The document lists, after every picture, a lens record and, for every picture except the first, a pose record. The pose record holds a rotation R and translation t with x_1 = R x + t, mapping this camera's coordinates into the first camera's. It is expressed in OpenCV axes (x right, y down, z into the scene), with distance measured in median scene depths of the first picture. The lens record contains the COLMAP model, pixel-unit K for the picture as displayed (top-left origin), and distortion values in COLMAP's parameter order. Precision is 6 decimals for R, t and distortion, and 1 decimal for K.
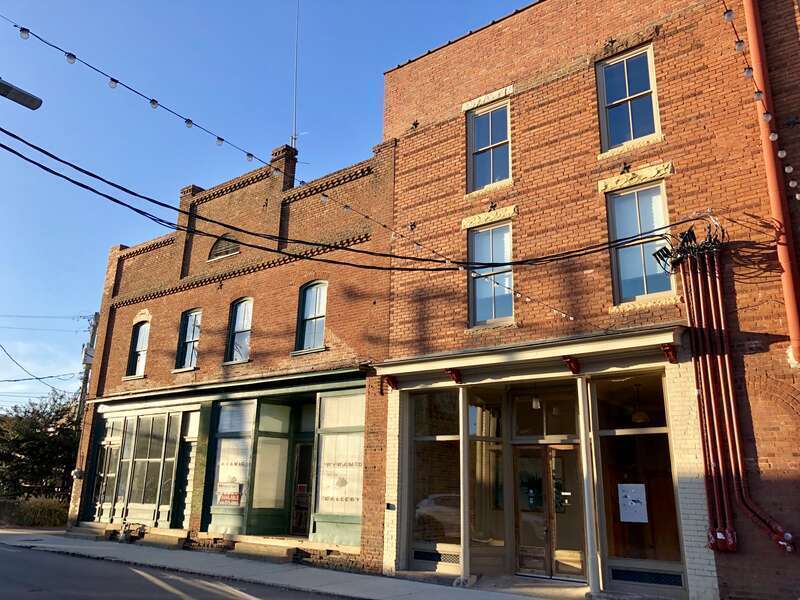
lens RADIAL K [[655.2, 0, 399.7], [0, 655.2, 294.2], [0, 0, 1]] dist [0.006636, 0.000817]
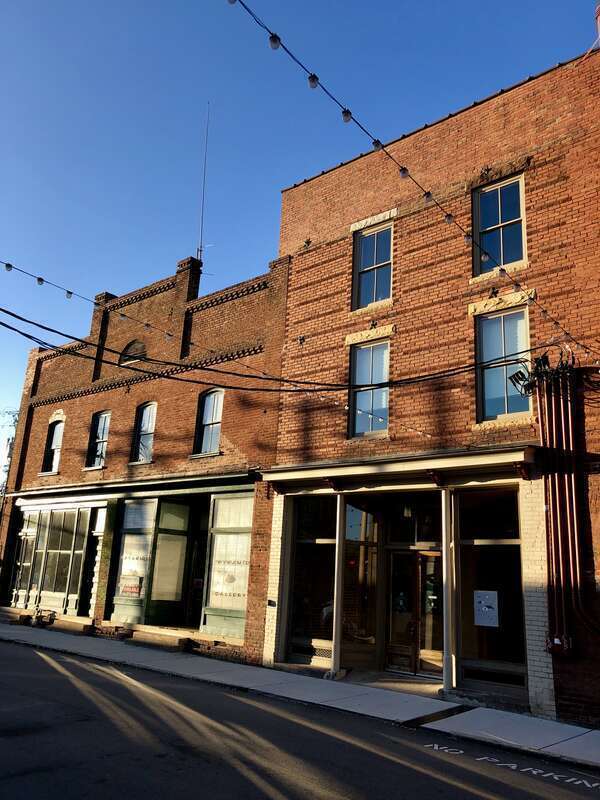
lens RADIAL K [[655.2, 0, 300.9], [0, 655.2, 406.3], [0, 0, 1]] dist [0.006636, 0.000817]
pose [[0.998802, 0.021163, -0.044113, 0.074538], [-0.020080, 0.999490, 0.024843, -0.026237], [0.044616, -0.023927, 0.998718, -0.062408]]
